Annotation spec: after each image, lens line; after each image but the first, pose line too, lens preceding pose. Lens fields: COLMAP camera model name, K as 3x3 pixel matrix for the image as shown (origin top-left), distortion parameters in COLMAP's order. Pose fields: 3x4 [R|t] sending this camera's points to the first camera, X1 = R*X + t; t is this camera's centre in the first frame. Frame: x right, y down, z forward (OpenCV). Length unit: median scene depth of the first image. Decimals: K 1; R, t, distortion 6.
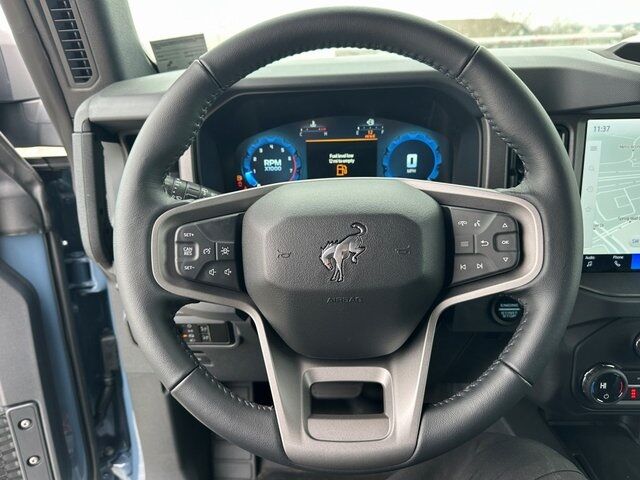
lens RADIAL K [[454.2, 0, 320.0], [0, 454.2, 240.0], [0, 0, 1]] dist [-0.000114, -0.007672]
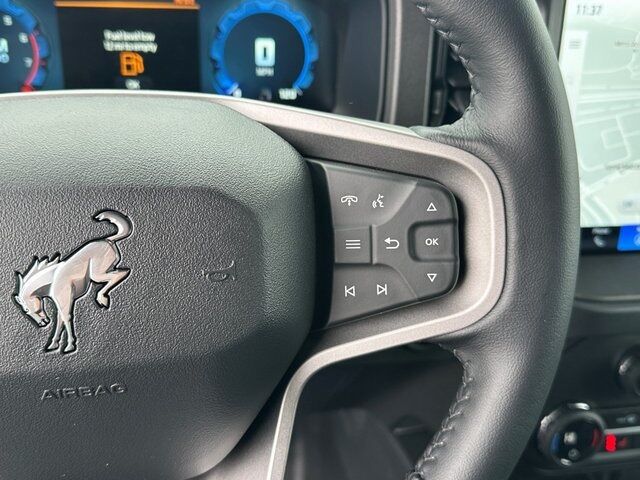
lens RADIAL K [[656.5, 0, 320.0], [0, 656.5, 240.0], [0, 0, 1]] dist [0.257225, -0.619251]
pose [[0.968963, -0.031356, 0.245209, 0.110385], [0.002991, 0.993337, 0.115205, -0.076072], [-0.247188, -0.110896, 0.962601, 0.326595]]
